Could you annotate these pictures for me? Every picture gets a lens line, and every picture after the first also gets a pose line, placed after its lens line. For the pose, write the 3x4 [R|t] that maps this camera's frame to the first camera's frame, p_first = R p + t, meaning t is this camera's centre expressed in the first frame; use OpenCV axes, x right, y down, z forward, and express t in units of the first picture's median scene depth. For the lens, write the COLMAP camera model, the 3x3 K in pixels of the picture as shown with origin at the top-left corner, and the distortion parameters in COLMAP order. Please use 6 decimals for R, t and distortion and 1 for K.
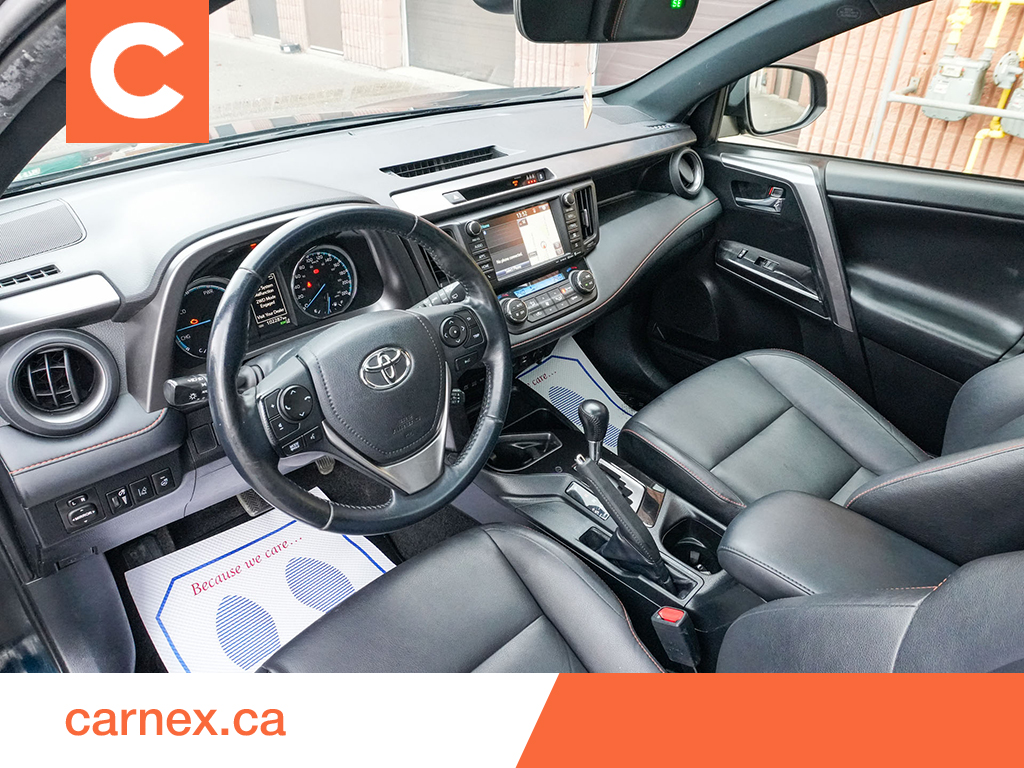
lens RADIAL K [[706.5, 0, 511.1], [0, 706.5, 379.7], [0, 0, 1]] dist [-0.009100, -0.001720]
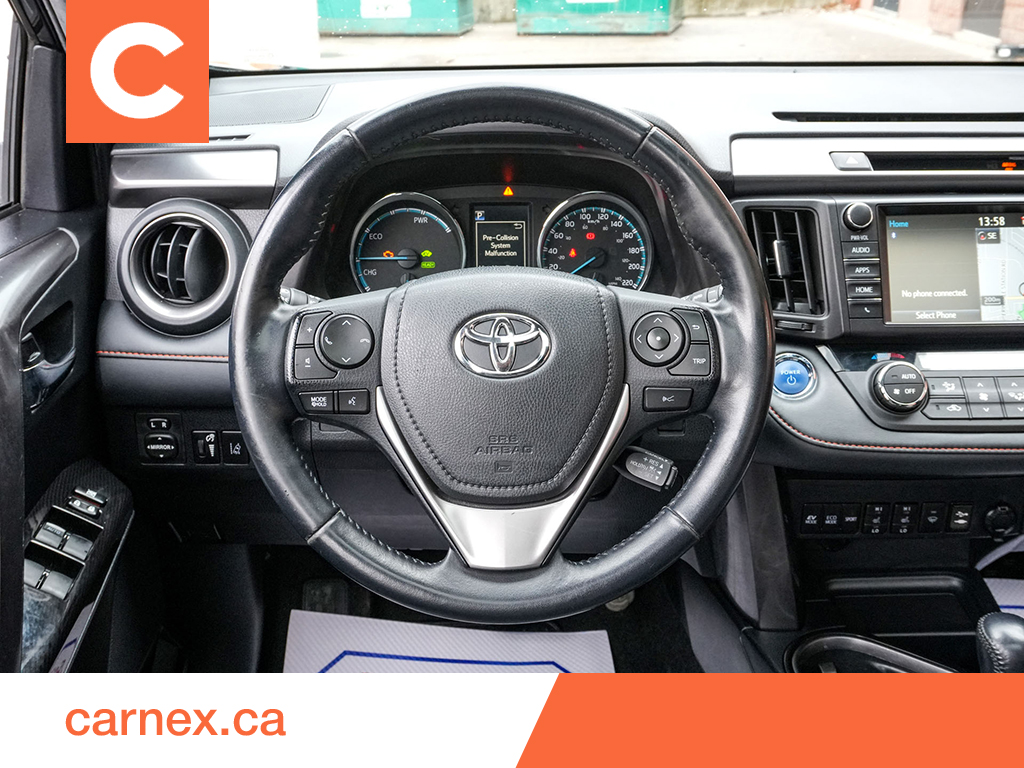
lens RADIAL K [[1144.8, 0, 510.5], [0, 1144.8, 386.4], [0, 0, 1]] dist [-0.019466, 0.000000]
pose [[0.719889, 0.238467, -0.651838, 0.360490], [-0.355185, 0.933415, -0.050787, 0.047716], [0.596325, 0.268084, 0.756655, 0.215412]]
